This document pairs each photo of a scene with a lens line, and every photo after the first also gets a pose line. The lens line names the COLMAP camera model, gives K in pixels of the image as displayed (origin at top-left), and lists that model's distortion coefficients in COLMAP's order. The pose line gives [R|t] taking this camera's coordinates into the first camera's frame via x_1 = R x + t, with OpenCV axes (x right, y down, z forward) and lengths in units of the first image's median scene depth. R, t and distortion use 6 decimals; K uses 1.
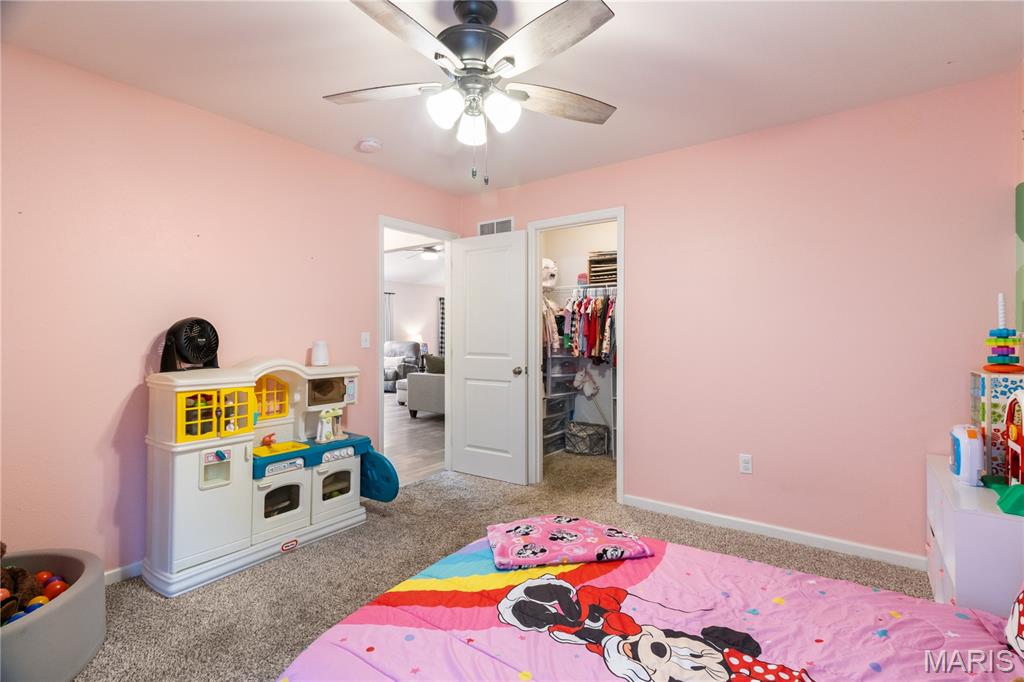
lens RADIAL K [[476.9, 0, 516.0], [0, 476.9, 338.0], [0, 0, 1]] dist [0.001953, 0.000691]
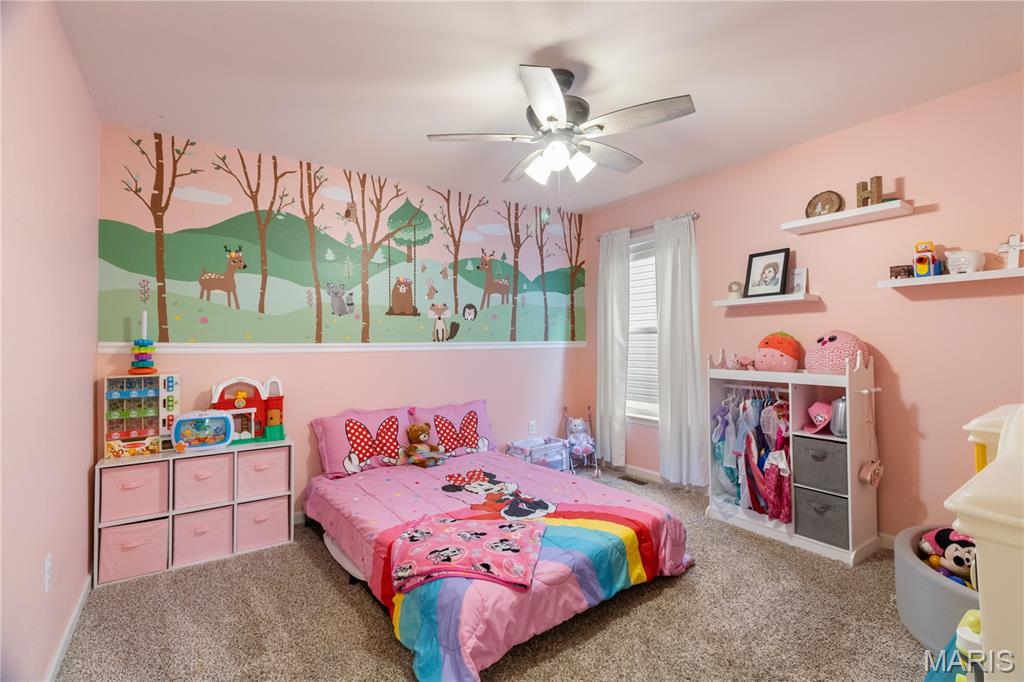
lens RADIAL K [[476.9, 0, 513.1], [0, 476.9, 337.4], [0, 0, 1]] dist [0.001953, 0.000691]
pose [[-0.944478, 0.011737, 0.328366, -0.395447], [0.011197, 0.999931, -0.003533, -0.010471], [-0.328385, 0.000340, -0.944544, 2.323321]]
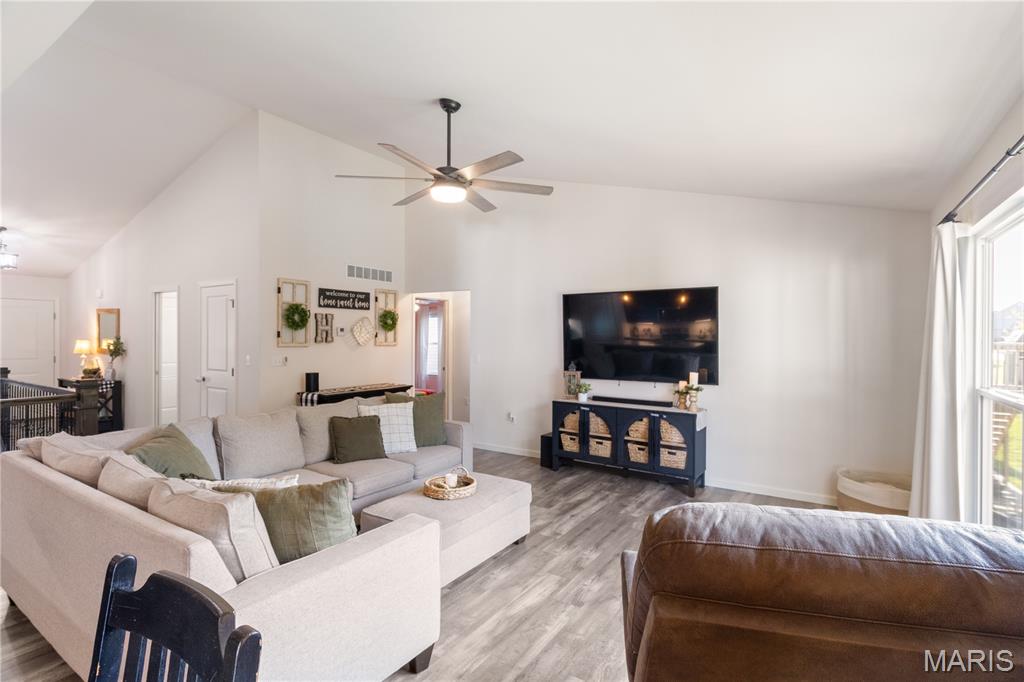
lens RADIAL K [[476.9, 0, 512.4], [0, 476.9, 341.9], [0, 0, 1]] dist [0.001953, 0.000691]
pose [[-0.998065, -0.004529, -0.062016, -0.712315], [-0.005009, 0.999959, 0.007577, -0.077512], [0.061979, 0.007873, -0.998046, 4.912706]]
